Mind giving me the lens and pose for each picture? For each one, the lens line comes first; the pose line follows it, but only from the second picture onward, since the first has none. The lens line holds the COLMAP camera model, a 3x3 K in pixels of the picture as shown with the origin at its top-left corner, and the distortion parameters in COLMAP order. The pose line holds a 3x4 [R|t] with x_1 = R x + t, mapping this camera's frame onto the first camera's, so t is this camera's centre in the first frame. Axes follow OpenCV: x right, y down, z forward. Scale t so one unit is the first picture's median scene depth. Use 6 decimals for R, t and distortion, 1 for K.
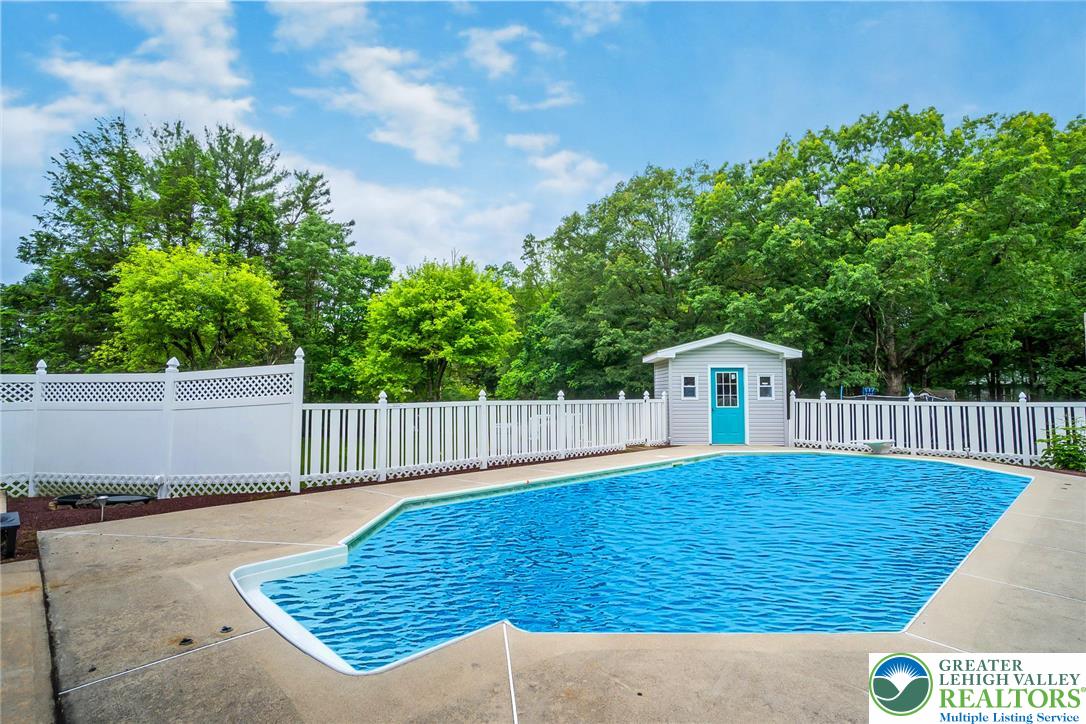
lens RADIAL K [[547.8, 0, 555.9], [0, 547.8, 360.5], [0, 0, 1]] dist [-0.033997, 0.010985]
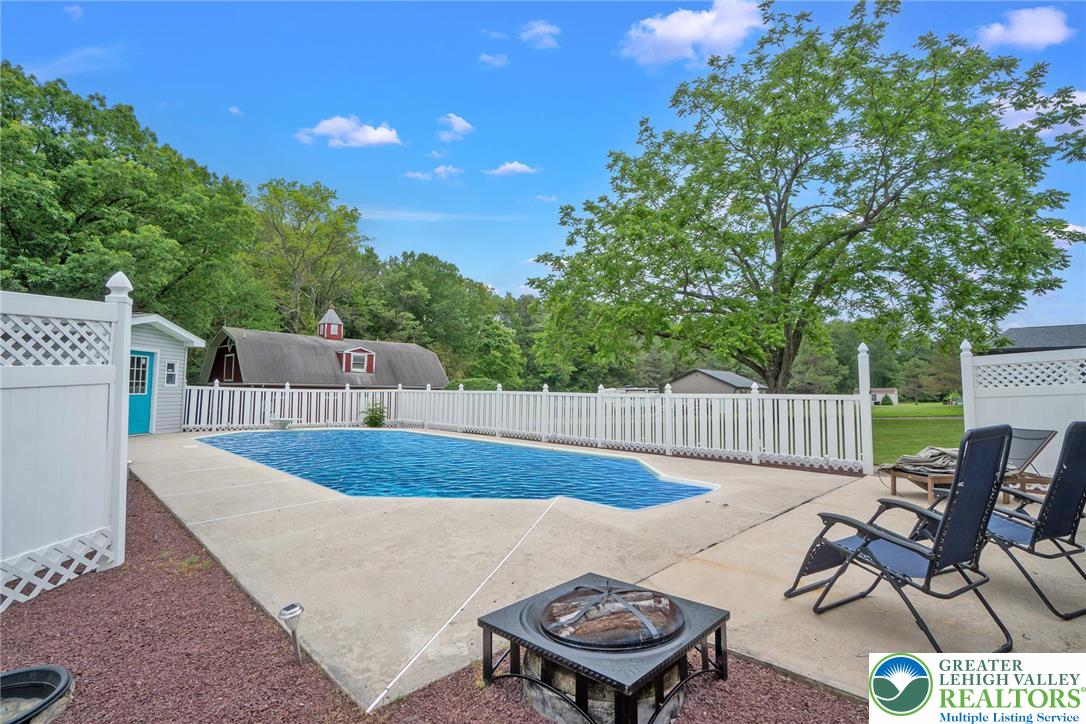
lens RADIAL K [[502.7, 0, 526.4], [0, 502.7, 361.8], [0, 0, 1]] dist [-0.036257, 0.005015]
pose [[0.020145, 0.057391, 0.998149, -0.360340], [-0.071007, 0.995912, -0.055829, 0.022721], [-0.997272, -0.069751, 0.024138, 0.245265]]
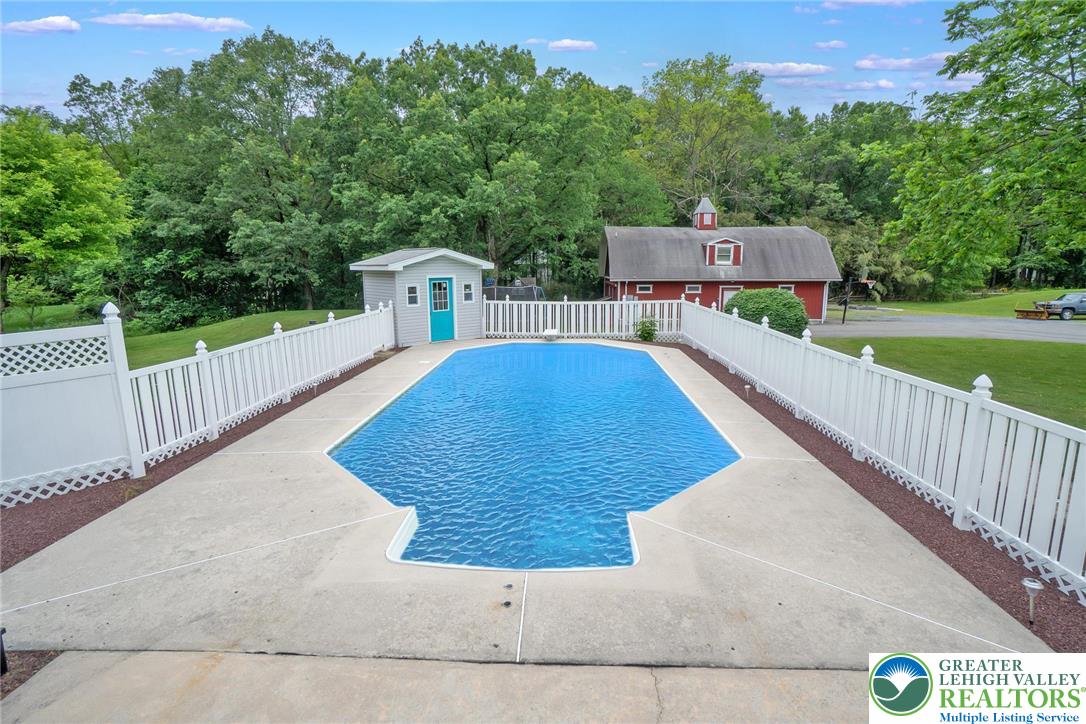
lens RADIAL K [[502.7, 0, 542.6], [0, 502.7, 355.3], [0, 0, 1]] dist [-0.036257, 0.005015]
pose [[0.738660, -0.123396, 0.662688, -0.194122], [-0.032444, 0.975454, 0.217798, -0.048792], [-0.673297, -0.182379, 0.716525, 0.027194]]
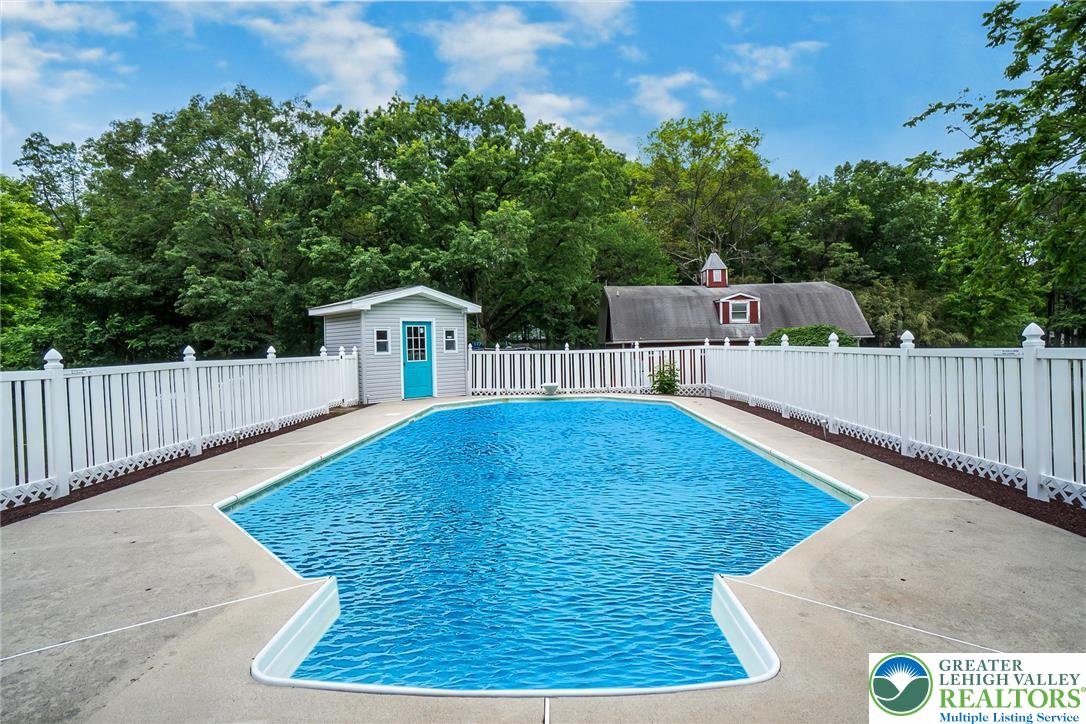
lens RADIAL K [[547.8, 0, 541.6], [0, 547.8, 358.8], [0, 0, 1]] dist [-0.033997, 0.010985]
pose [[0.729705, -0.034669, 0.682883, -0.145333], [-0.015001, 0.997662, 0.066680, 0.008334], [-0.683598, -0.058901, 0.727478, 0.088546]]
